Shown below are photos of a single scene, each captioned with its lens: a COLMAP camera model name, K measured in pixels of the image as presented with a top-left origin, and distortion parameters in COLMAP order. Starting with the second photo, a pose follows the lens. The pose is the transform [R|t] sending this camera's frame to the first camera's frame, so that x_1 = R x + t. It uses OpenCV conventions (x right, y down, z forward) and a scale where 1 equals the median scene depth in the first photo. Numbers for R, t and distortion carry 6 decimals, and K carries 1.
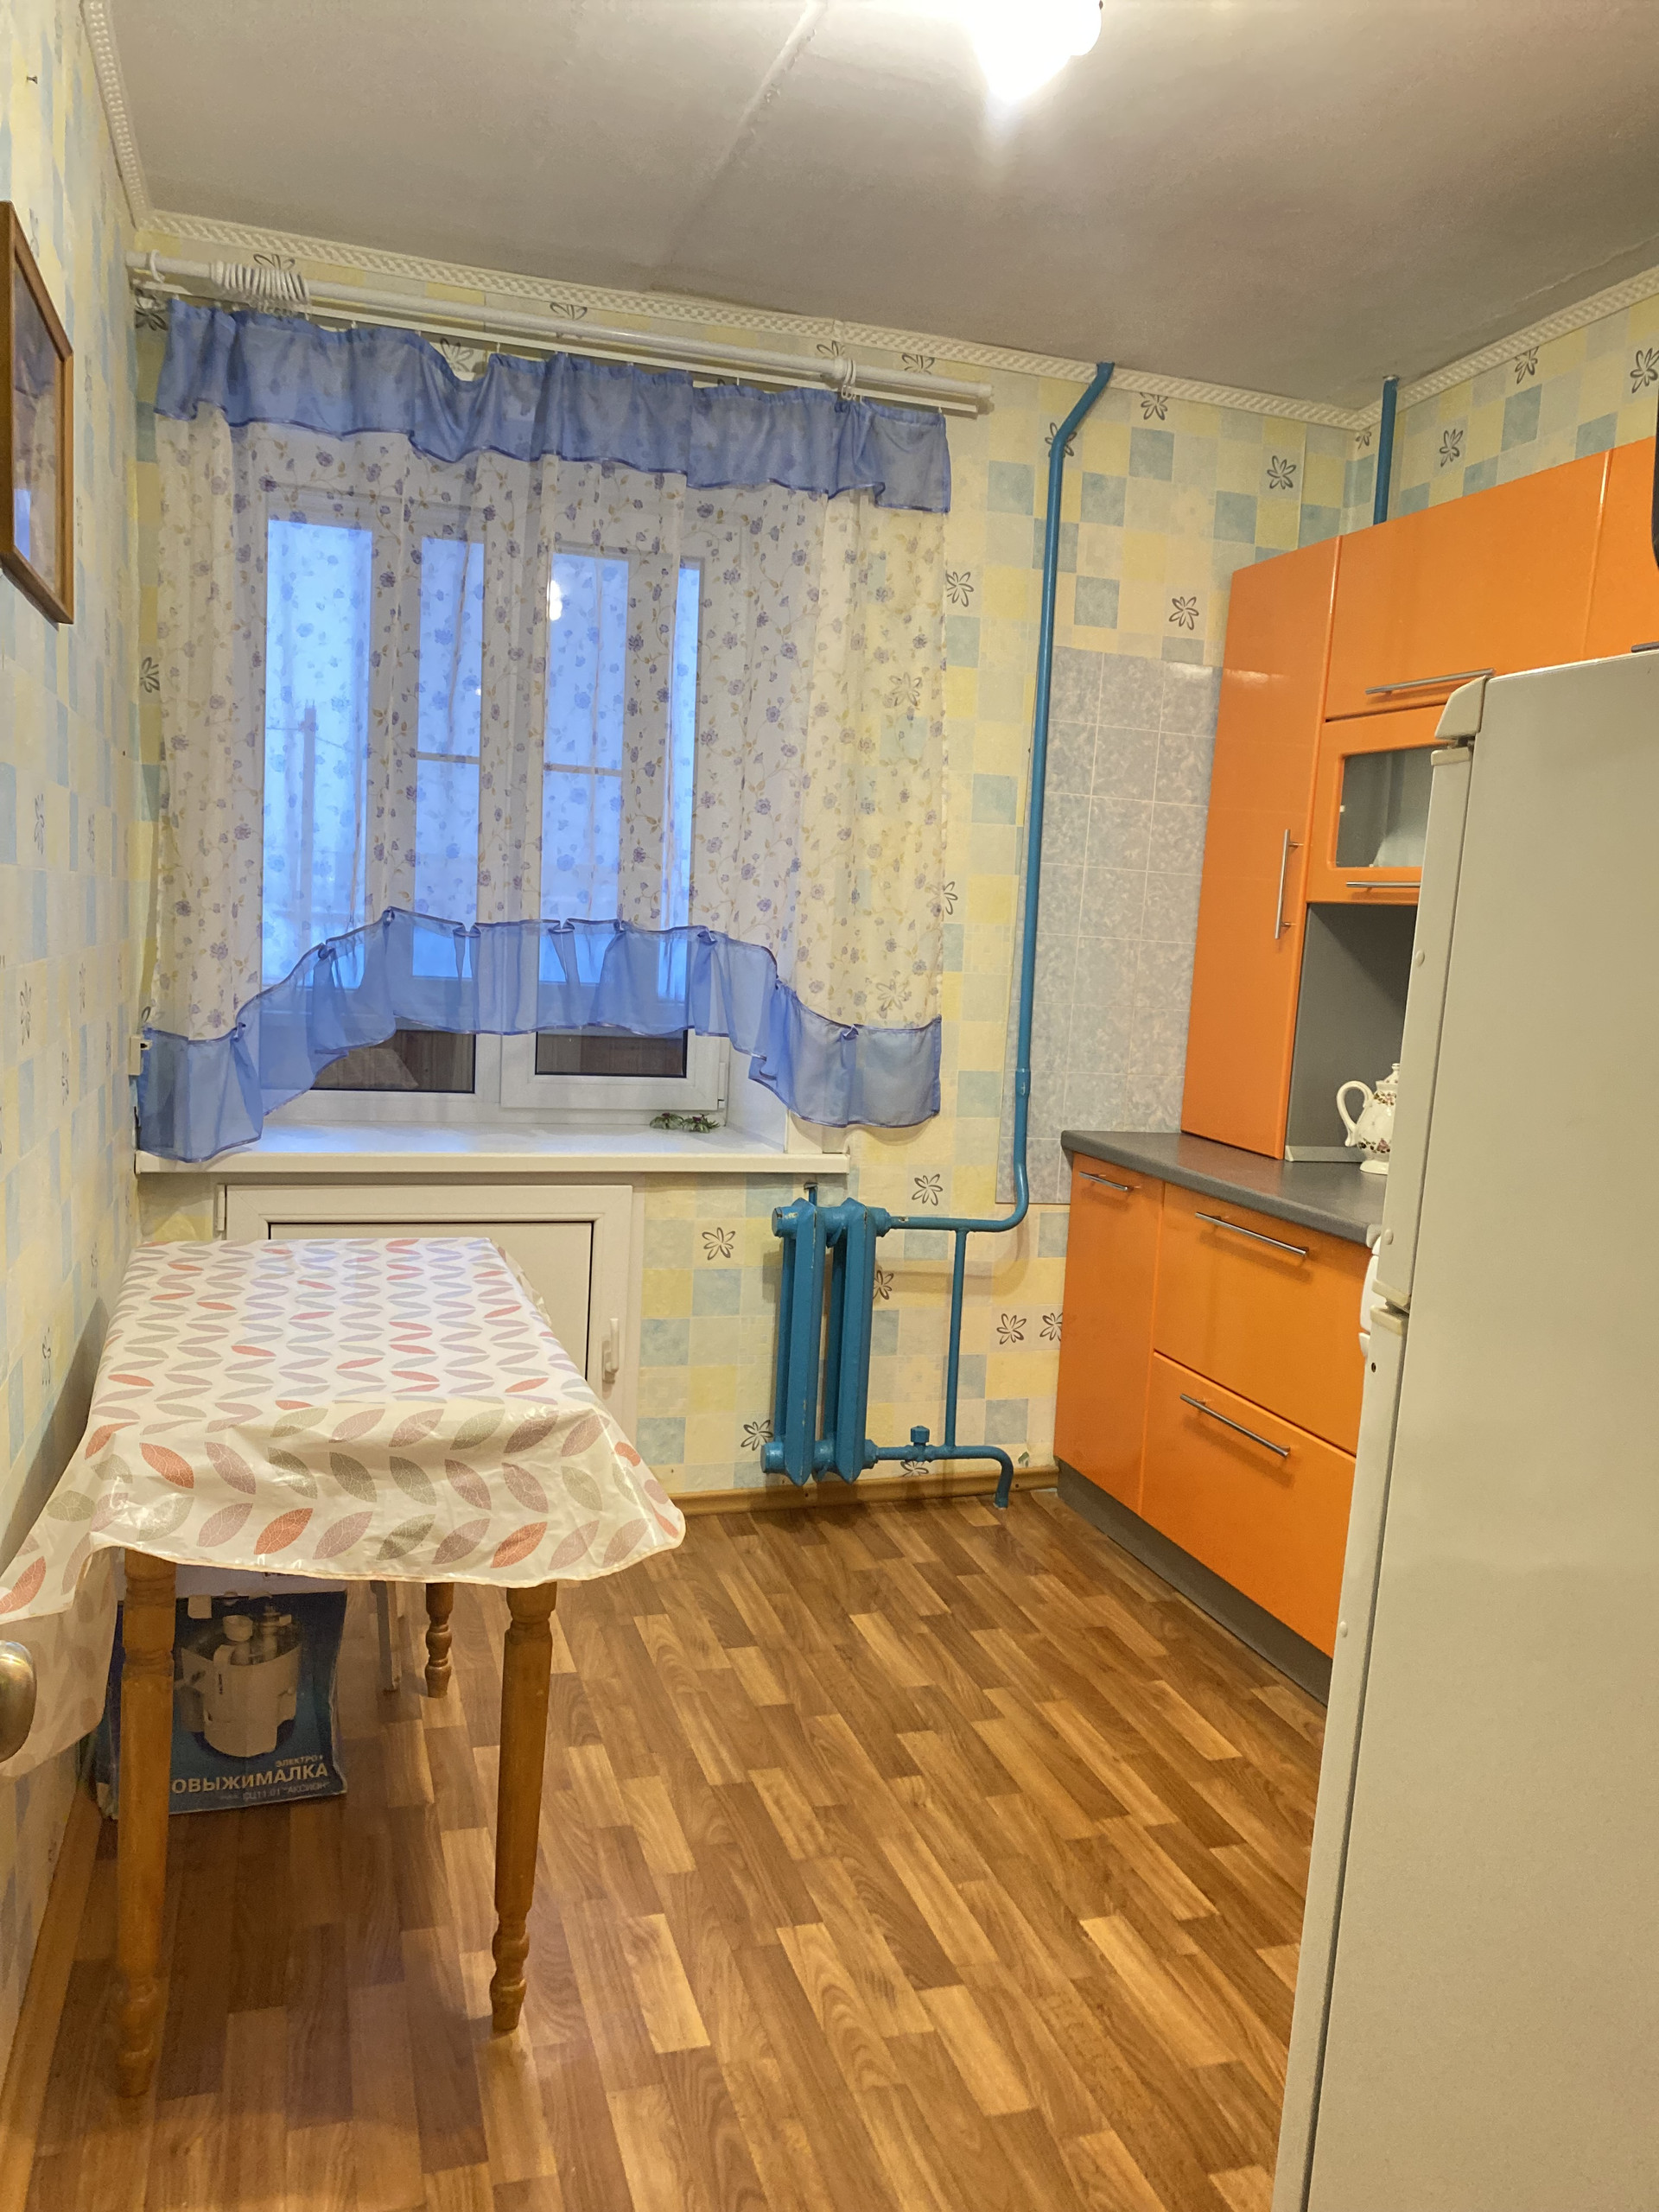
lens RADIAL K [[1669.0, 0, 855.4], [0, 1669.0, 1102.0], [0, 0, 1]] dist [0.010237, -0.011996]
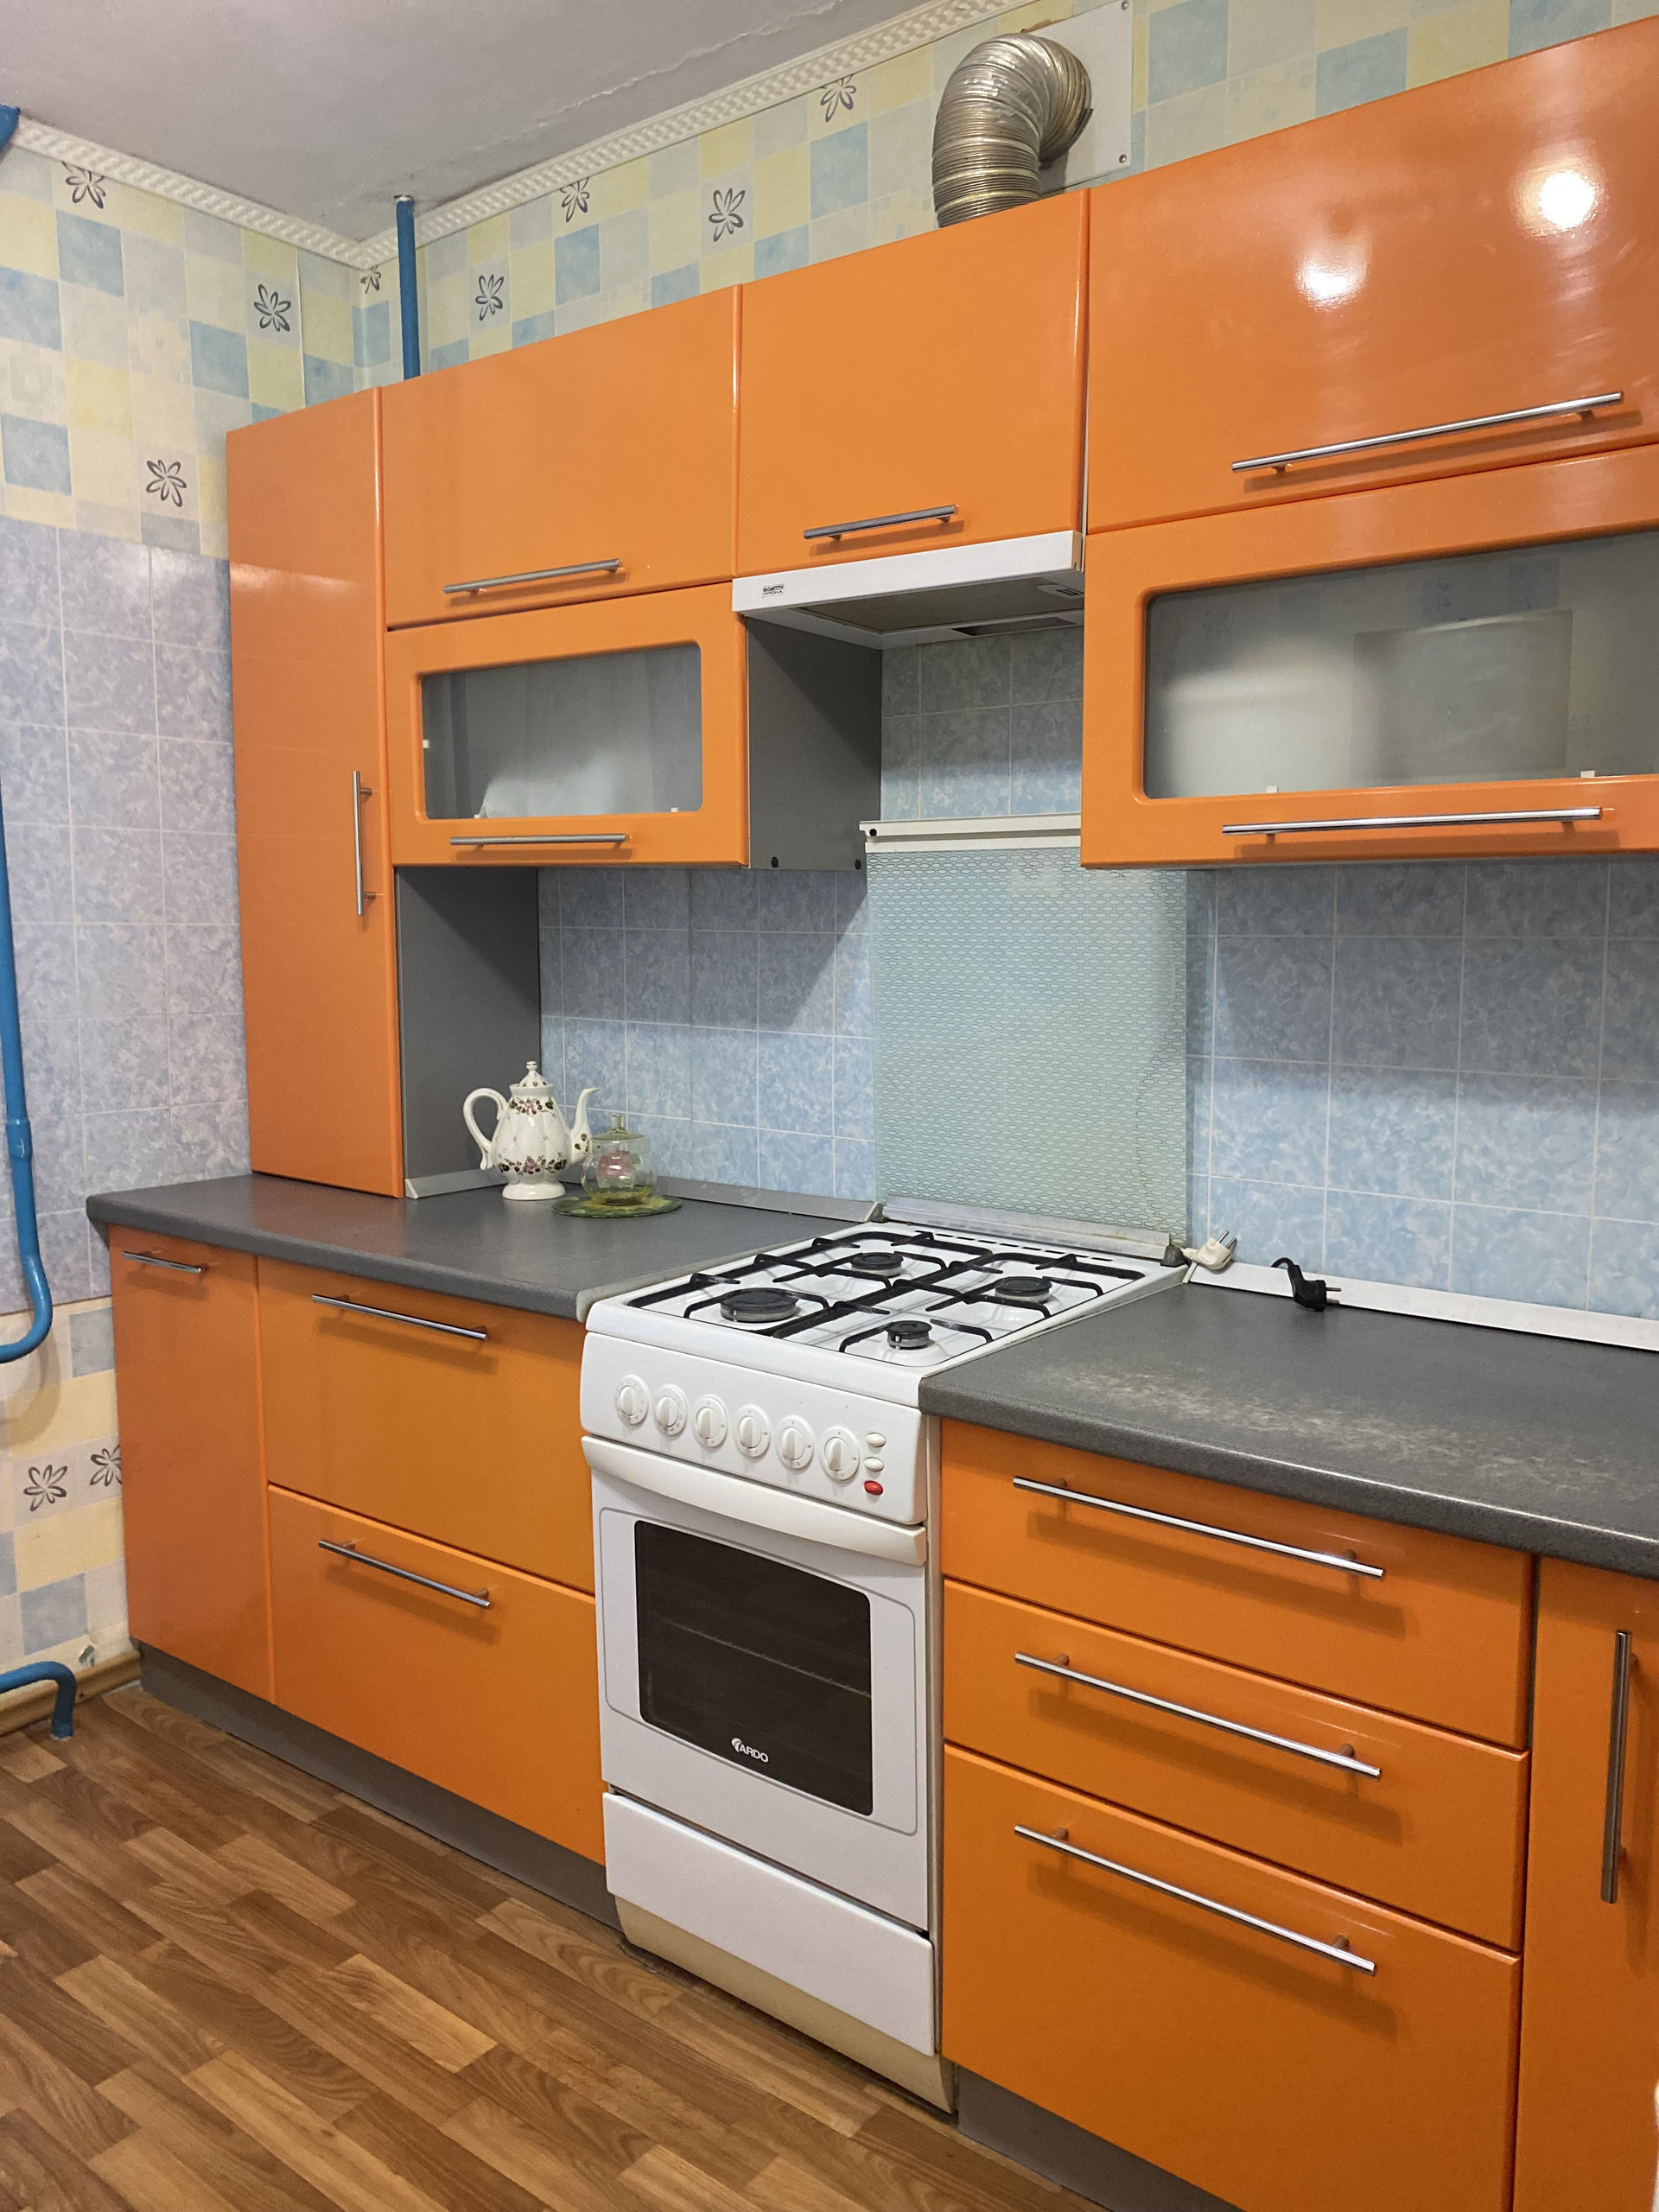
lens RADIAL K [[1668.3, 0, 825.3], [0, 1668.3, 1108.9], [0, 0, 1]] dist [0.017007, -0.003314]
pose [[0.831536, -0.119728, 0.542414, 0.002102], [0.103741, 0.992787, 0.060101, -0.030594], [-0.545697, 0.006295, 0.837959, 0.224479]]
